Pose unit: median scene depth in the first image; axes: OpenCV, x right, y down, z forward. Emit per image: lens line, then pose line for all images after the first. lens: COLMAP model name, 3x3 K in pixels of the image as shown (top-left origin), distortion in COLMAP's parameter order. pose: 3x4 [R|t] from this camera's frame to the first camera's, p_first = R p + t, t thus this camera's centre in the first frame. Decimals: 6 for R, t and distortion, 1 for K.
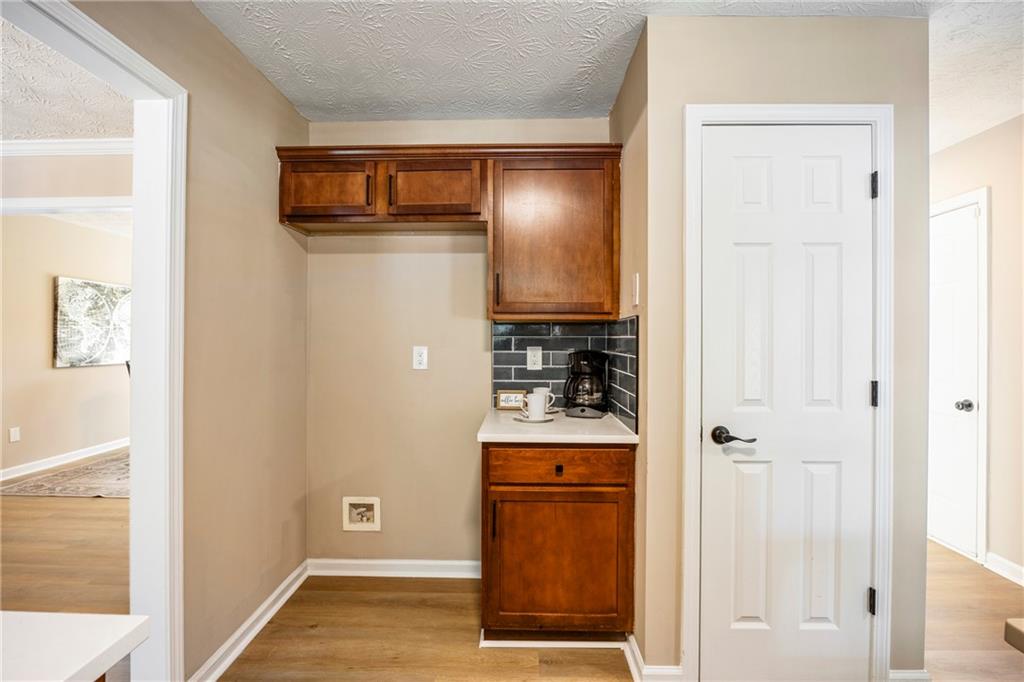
lens RADIAL K [[456.4, 0, 512.0], [0, 456.4, 341.0], [0, 0, 1]] dist [-0.013016, 0.000709]
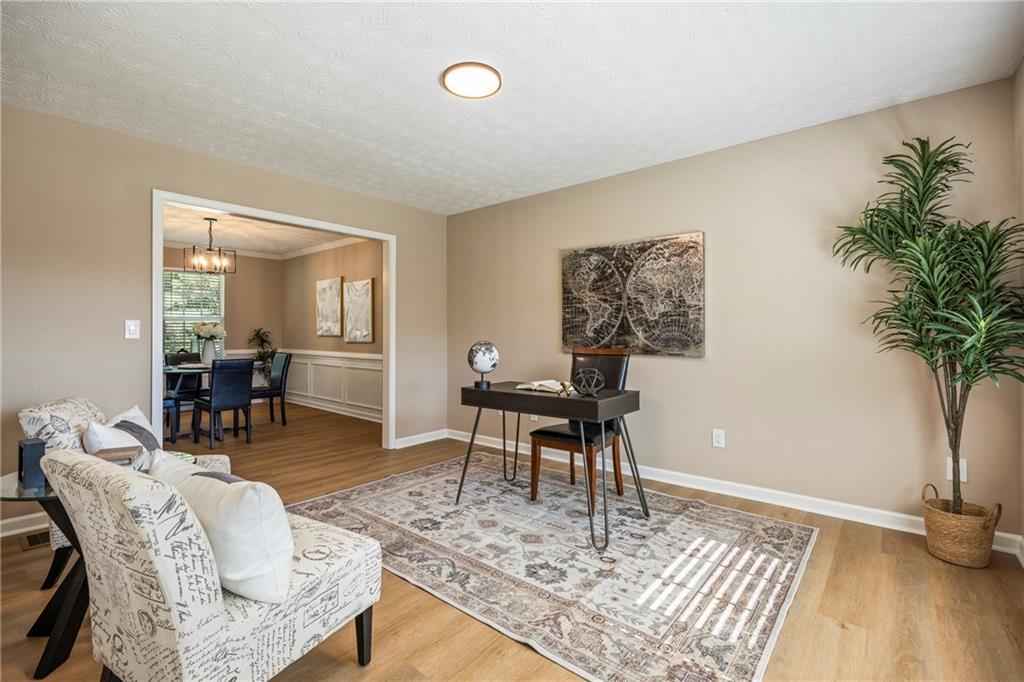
lens RADIAL K [[456.4, 0, 512.0], [0, 456.4, 341.0], [0, 0, 1]] dist [-0.013016, 0.000709]
pose [[-0.629069, 0.006497, -0.777322, -0.217376], [-0.009966, 0.999815, 0.016421, 0.021276], [0.777286, 0.018077, -0.628888, 1.360485]]
